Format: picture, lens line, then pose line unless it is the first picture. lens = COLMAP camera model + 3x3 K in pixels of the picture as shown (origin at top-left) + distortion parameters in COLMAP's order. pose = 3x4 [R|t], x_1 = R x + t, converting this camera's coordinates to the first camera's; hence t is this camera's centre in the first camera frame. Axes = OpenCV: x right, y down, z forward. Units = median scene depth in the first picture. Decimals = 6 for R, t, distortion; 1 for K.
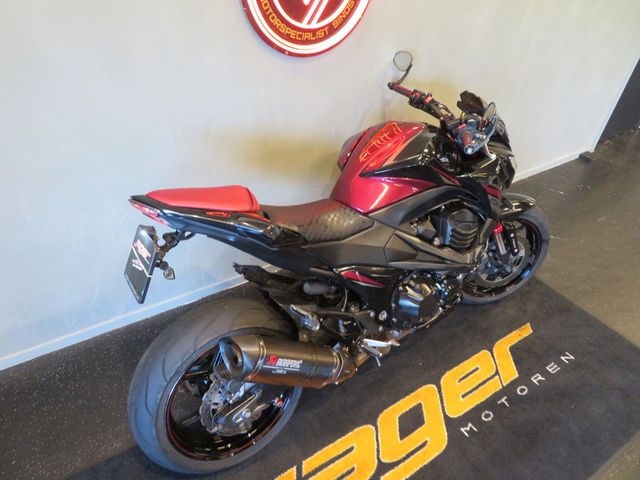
lens RADIAL K [[456.1, 0, 320.0], [0, 456.1, 240.0], [0, 0, 1]] dist [-0.001175, -0.000379]
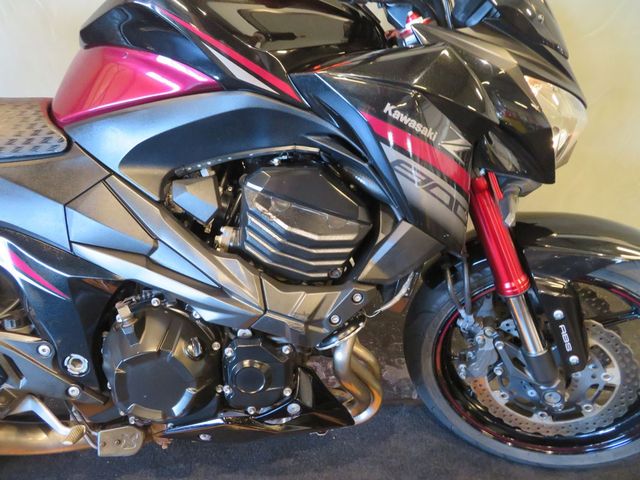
lens RADIAL K [[456.1, 0, 320.0], [0, 456.1, 240.0], [0, 0, 1]] dist [-0.001175, -0.000379]
pose [[0.846834, 0.226207, -0.481356, 0.519161], [-0.276200, 0.960479, -0.034546, -0.002502], [0.454518, 0.162205, 0.875844, 0.684668]]
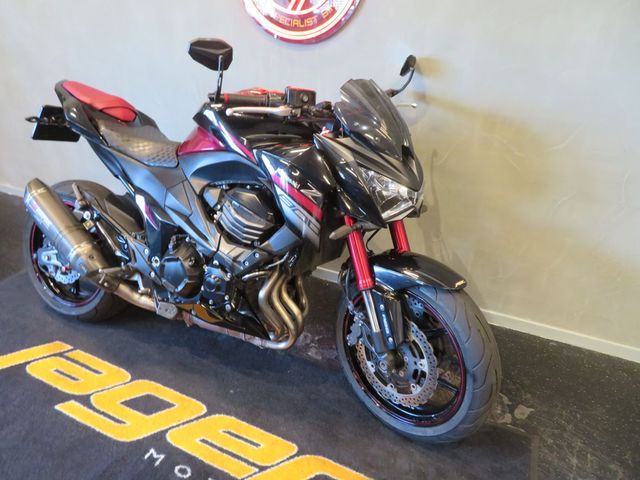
lens RADIAL K [[461.5, 0, 320.0], [0, 461.5, 240.0], [0, 0, 1]] dist [0.002676, 0.004983]
pose [[0.499229, 0.330069, -0.801140, 1.069978], [-0.510447, 0.859160, 0.035889, -0.087450], [0.700153, 0.391023, 0.597400, 0.626830]]
